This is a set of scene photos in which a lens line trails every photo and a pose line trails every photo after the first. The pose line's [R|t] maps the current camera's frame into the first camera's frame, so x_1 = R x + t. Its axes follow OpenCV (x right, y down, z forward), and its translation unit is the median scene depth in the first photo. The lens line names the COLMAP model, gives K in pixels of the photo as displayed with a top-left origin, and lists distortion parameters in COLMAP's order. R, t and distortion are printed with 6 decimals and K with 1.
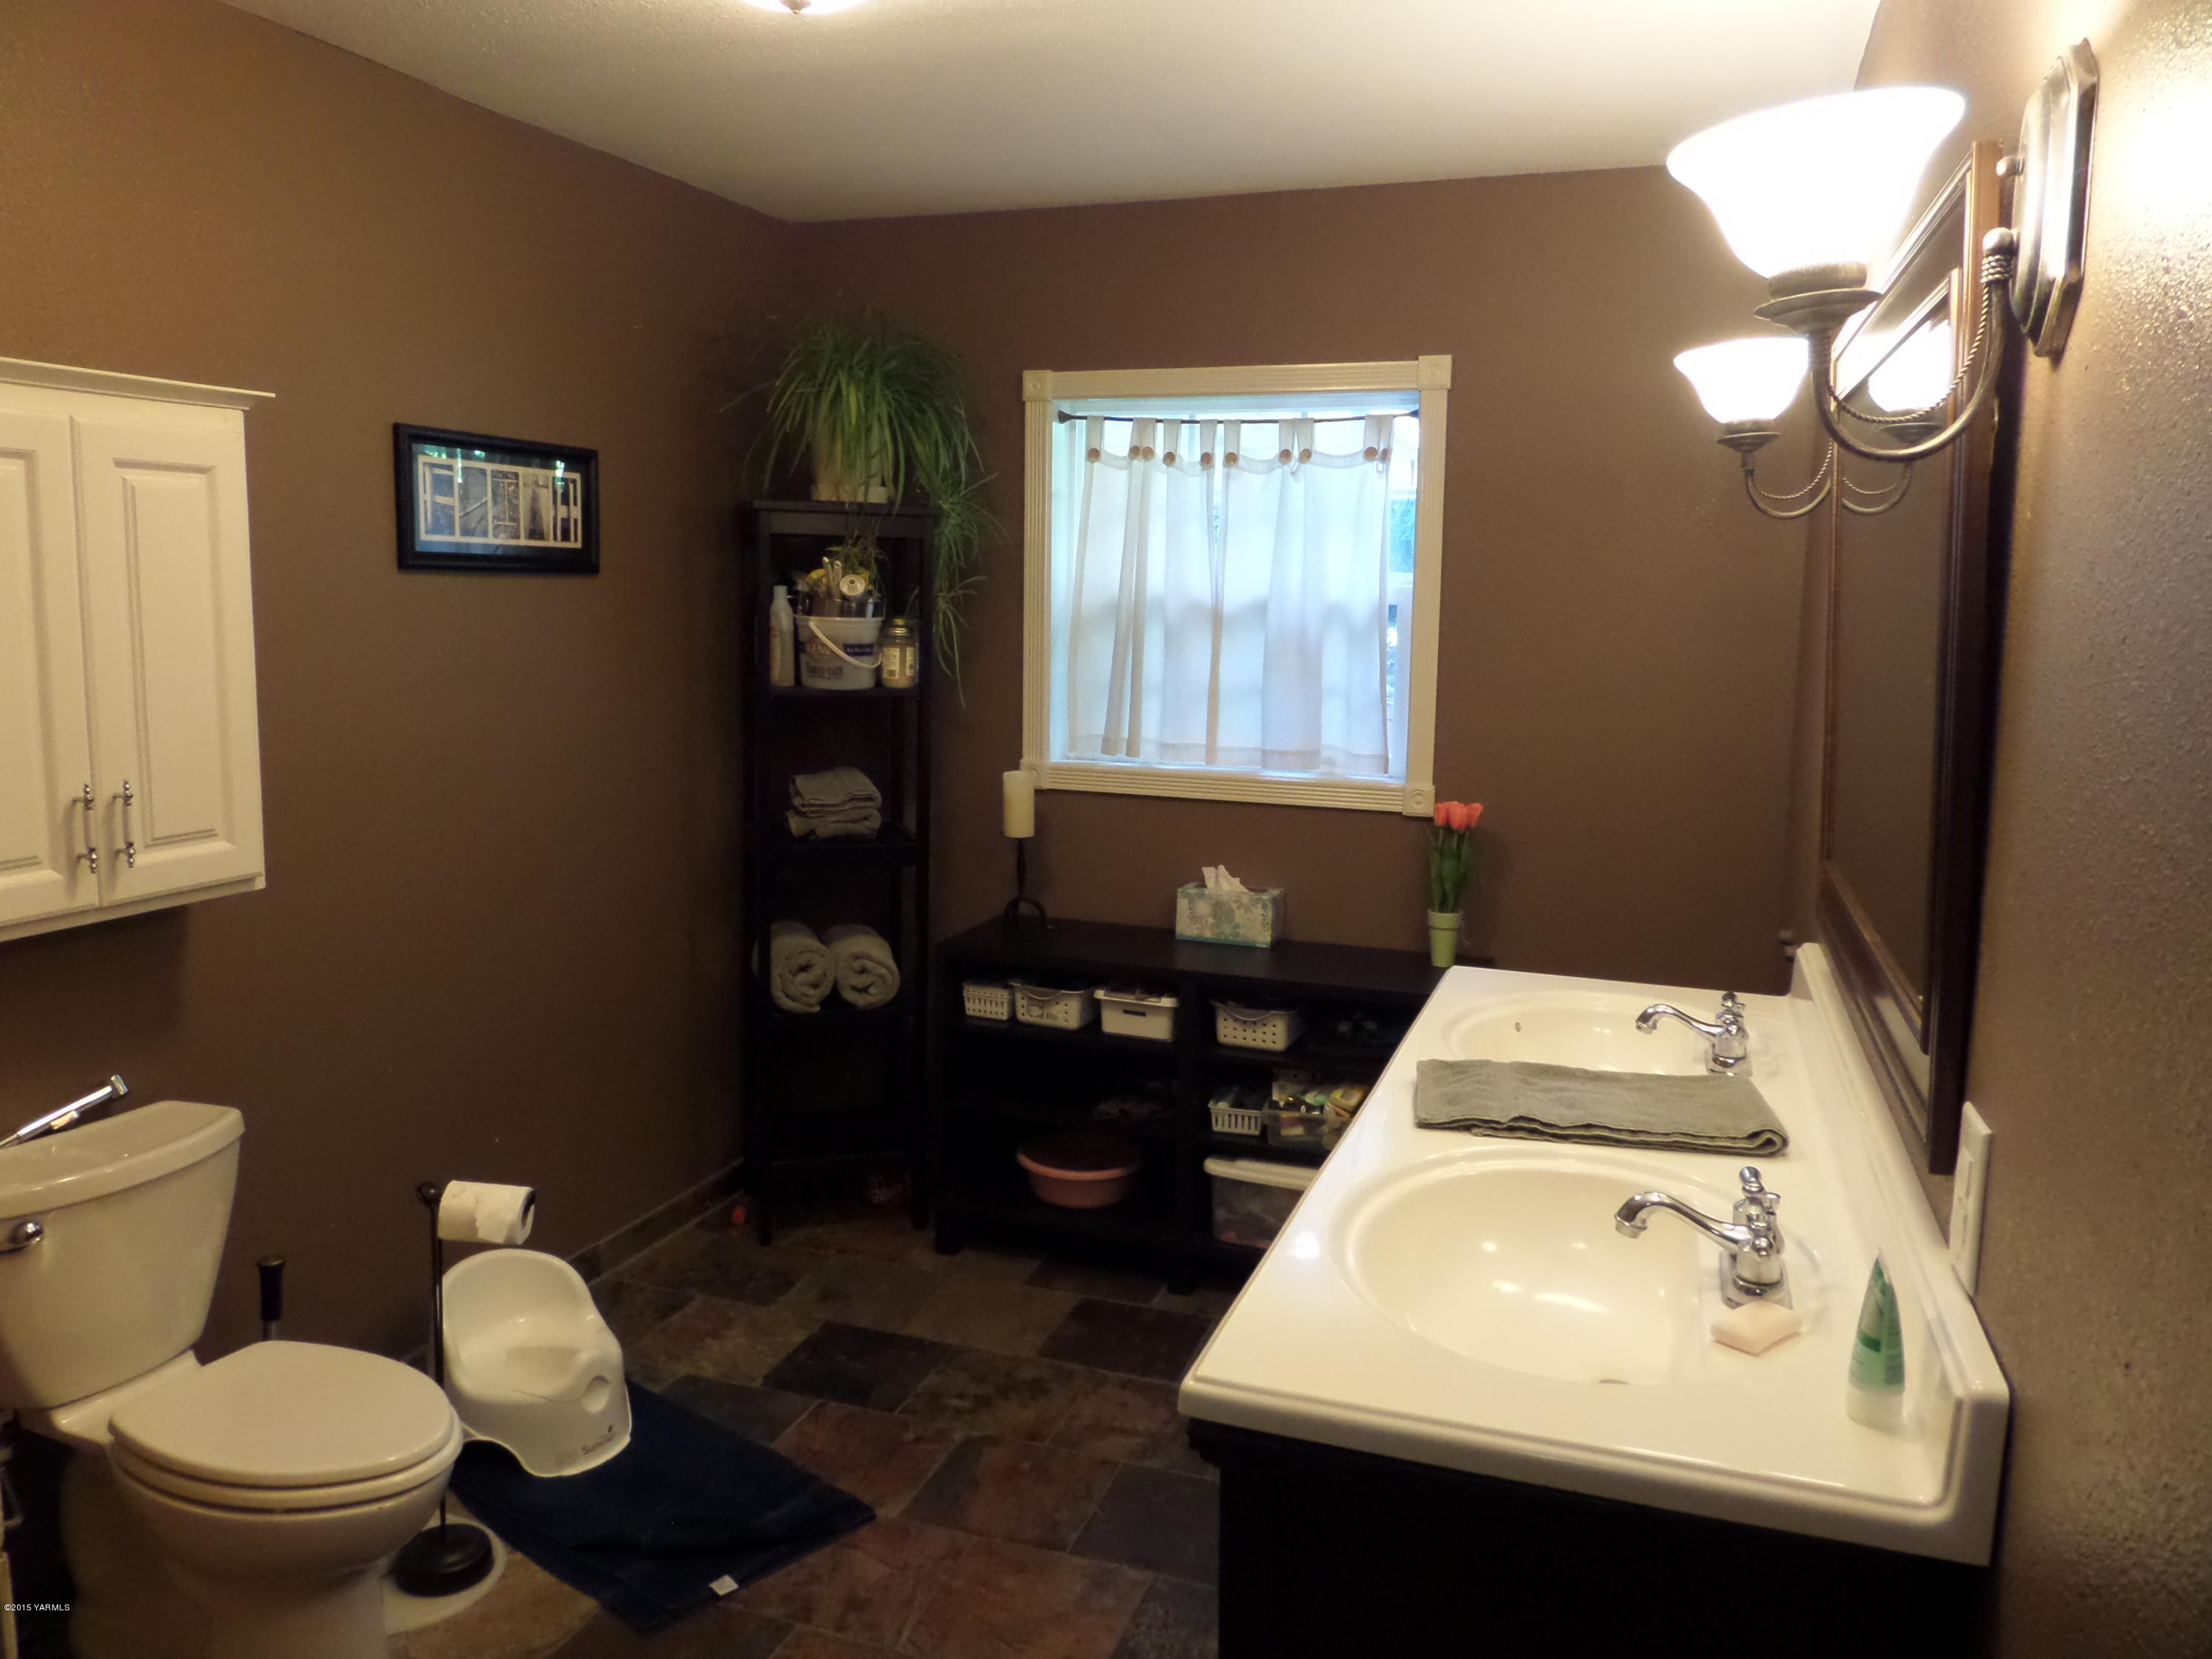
lens RADIAL K [[1637.2, 0, 1098.5], [0, 1637.2, 825.0], [0, 0, 1]] dist [0.012376, -0.026666]
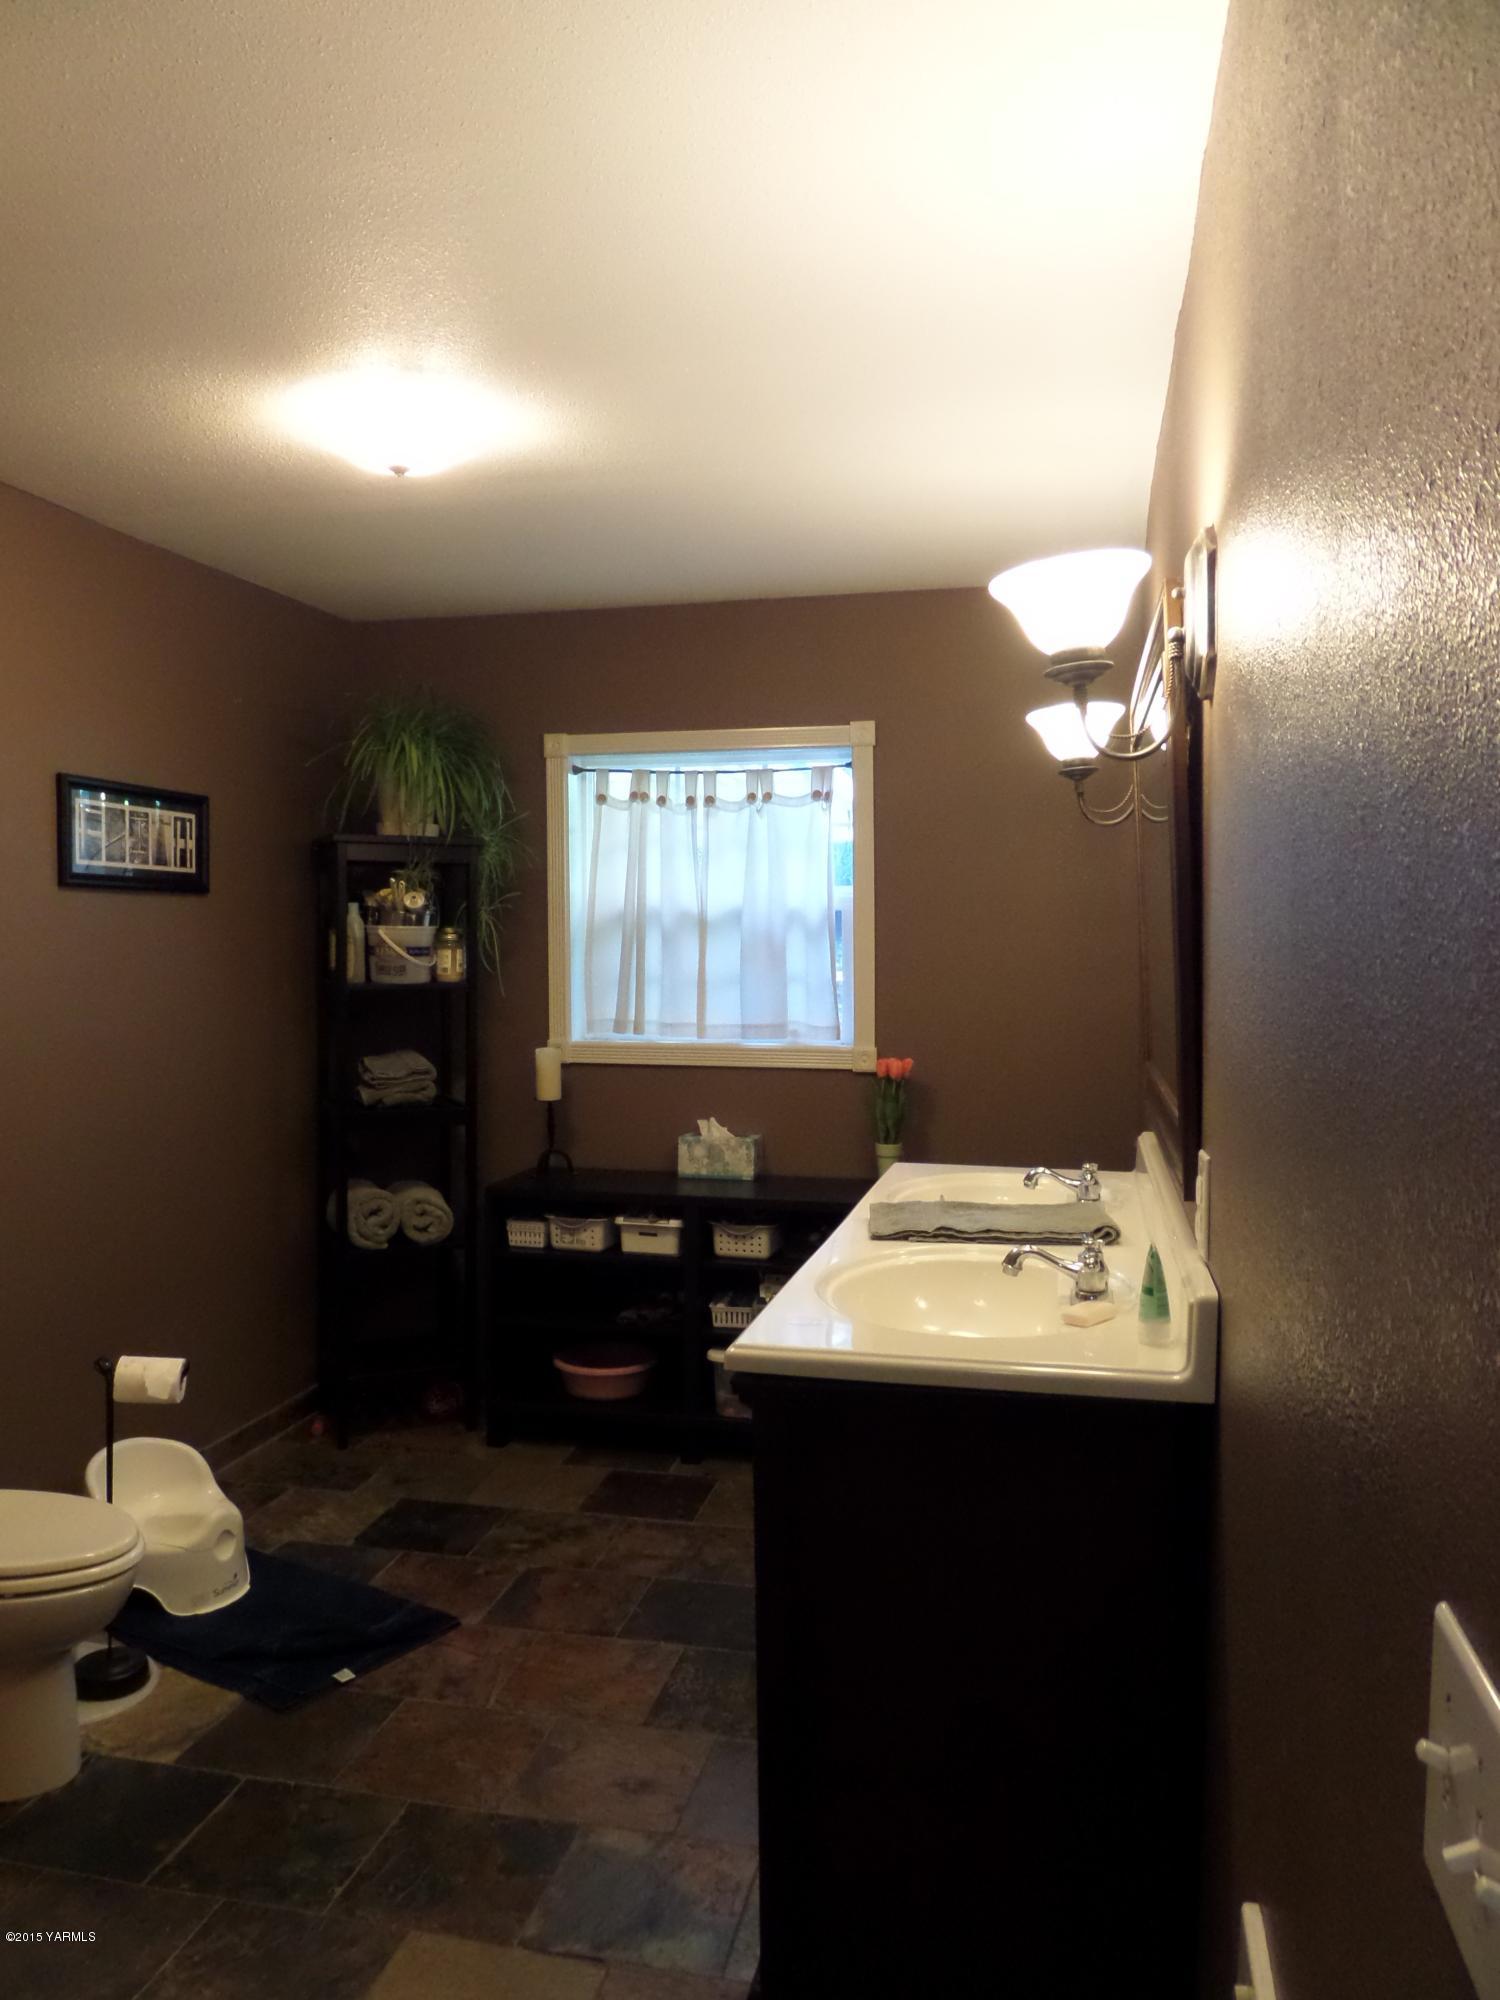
lens RADIAL K [[1476.8, 0, 751.6], [0, 1476.8, 1004.7], [0, 0, 1]] dist [-0.031177, 0.000589]
pose [[0.992828, -0.022755, 0.117369, -0.028241], [0.034332, 0.994635, -0.097581, 0.054060], [-0.114519, 0.100911, 0.988283, -0.142633]]
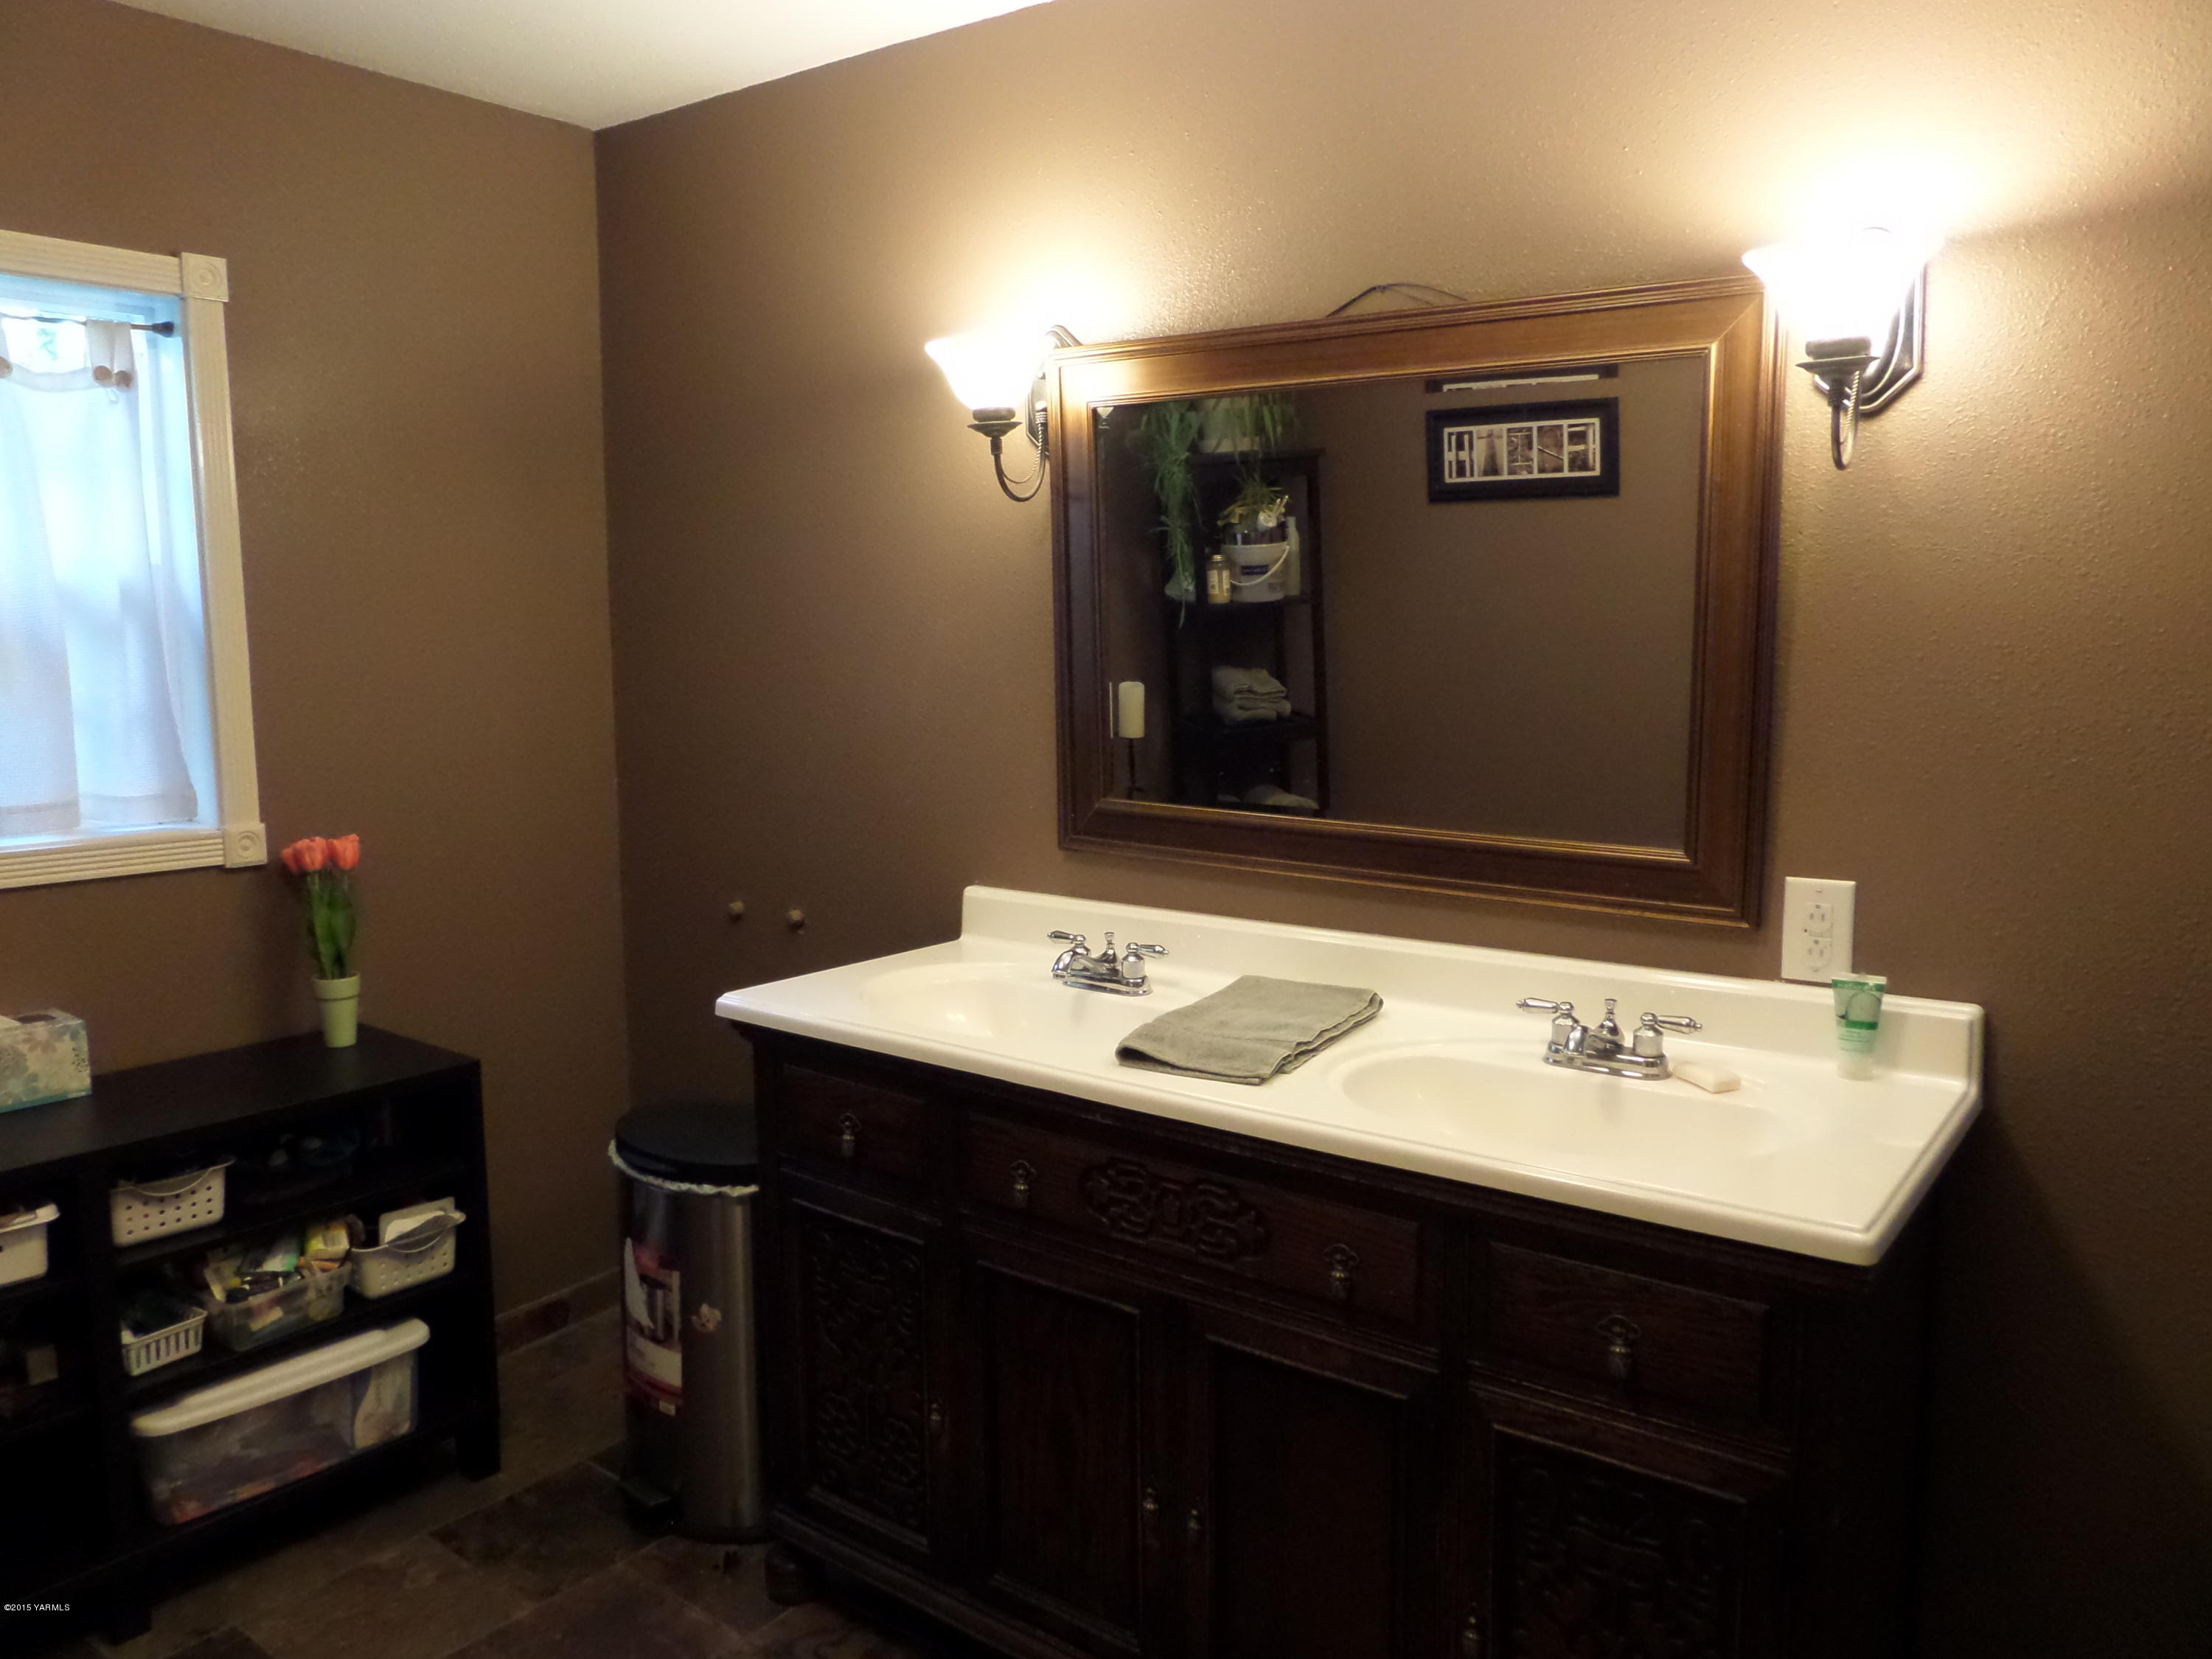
lens RADIAL K [[1637.2, 0, 1096.9], [0, 1637.2, 822.3], [0, 0, 1]] dist [0.012376, -0.026666]
pose [[0.298874, -0.136311, 0.944507, -0.415772], [0.136247, 0.985702, 0.099143, -0.048832], [-0.944517, 0.099055, 0.313172, 0.403327]]
